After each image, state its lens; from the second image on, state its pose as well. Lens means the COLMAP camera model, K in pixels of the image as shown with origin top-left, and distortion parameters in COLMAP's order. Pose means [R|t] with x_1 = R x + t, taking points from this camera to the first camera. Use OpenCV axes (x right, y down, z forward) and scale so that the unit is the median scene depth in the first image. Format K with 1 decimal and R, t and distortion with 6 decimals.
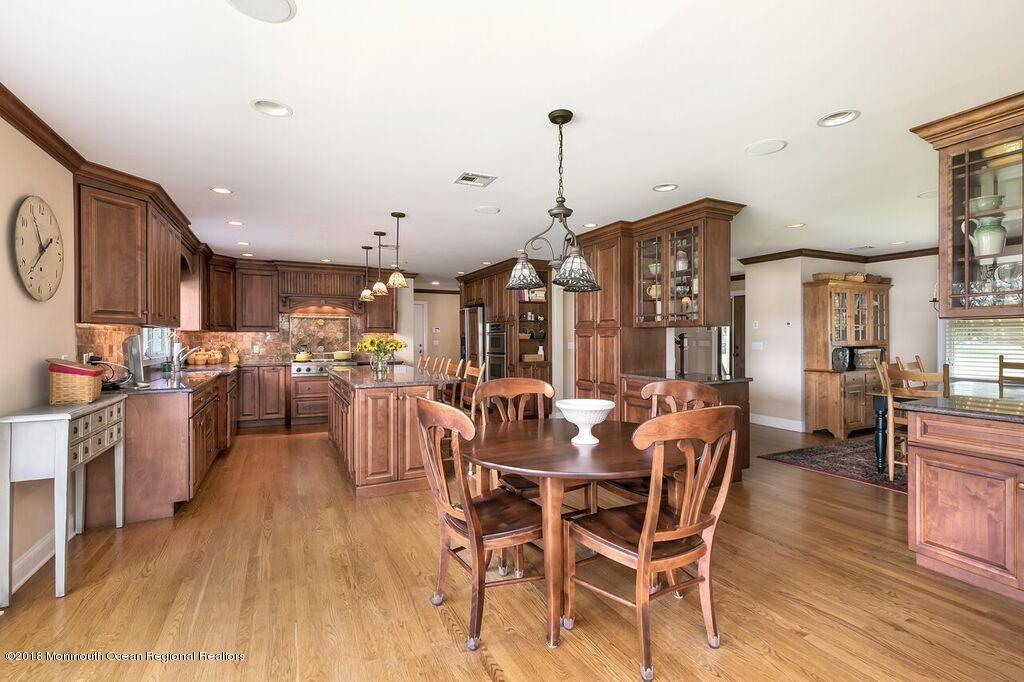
lens RADIAL K [[452.4, 0, 512.0], [0, 452.4, 341.0], [0, 0, 1]] dist [0.003334, 0.000046]
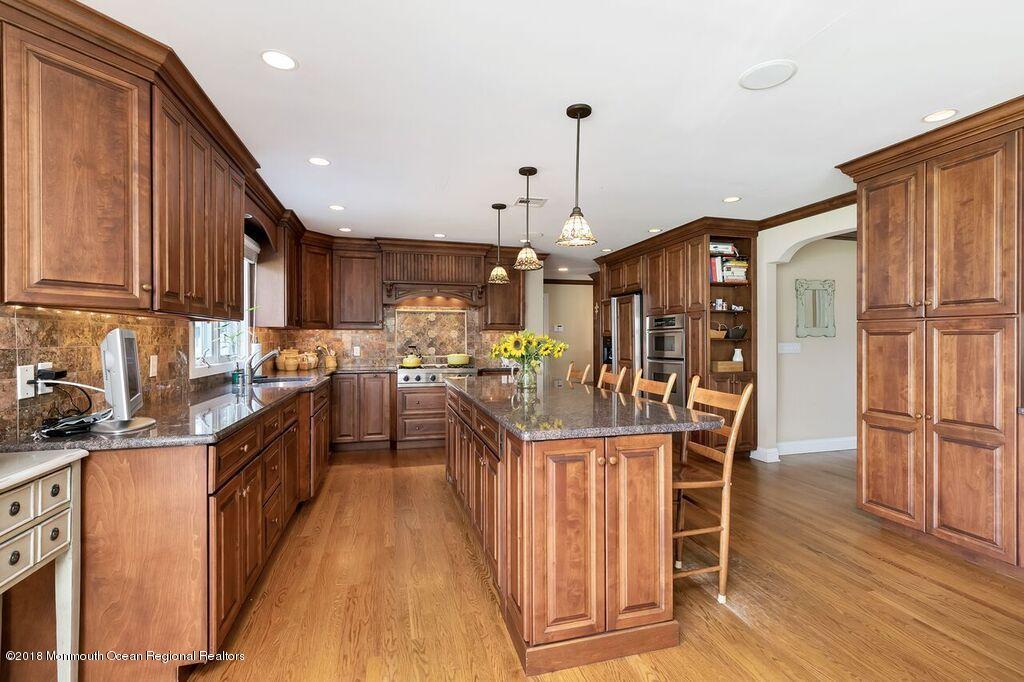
lens RADIAL K [[452.4, 0, 512.0], [0, 452.4, 341.0], [0, 0, 1]] dist [0.003334, 0.000046]
pose [[0.979261, 0.000739, -0.202600, -0.151660], [-0.000854, 1.000000, -0.000481, 0.000224], [0.202599, 0.000644, 0.979261, 0.308157]]
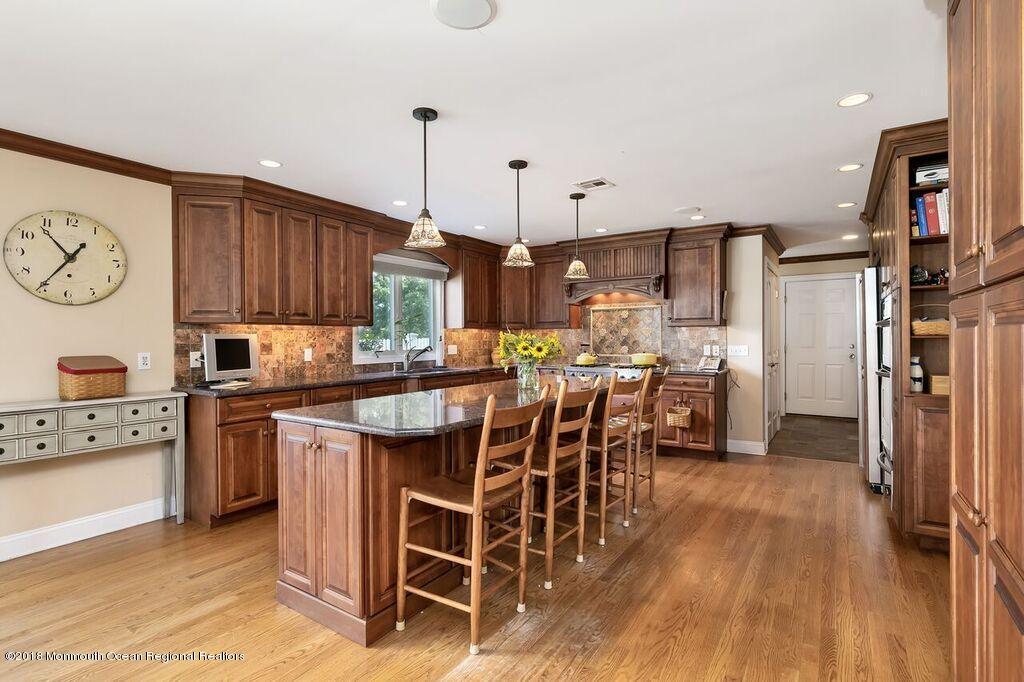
lens RADIAL K [[475.7, 0, 533.7], [0, 475.7, 340.3], [0, 0, 1]] dist [-0.002248, -0.000435]
pose [[0.511697, 0.003582, -0.859158, 0.222358], [-0.000090, 0.999992, 0.004115, -0.001721], [0.859166, -0.002028, 0.511693, 0.561755]]
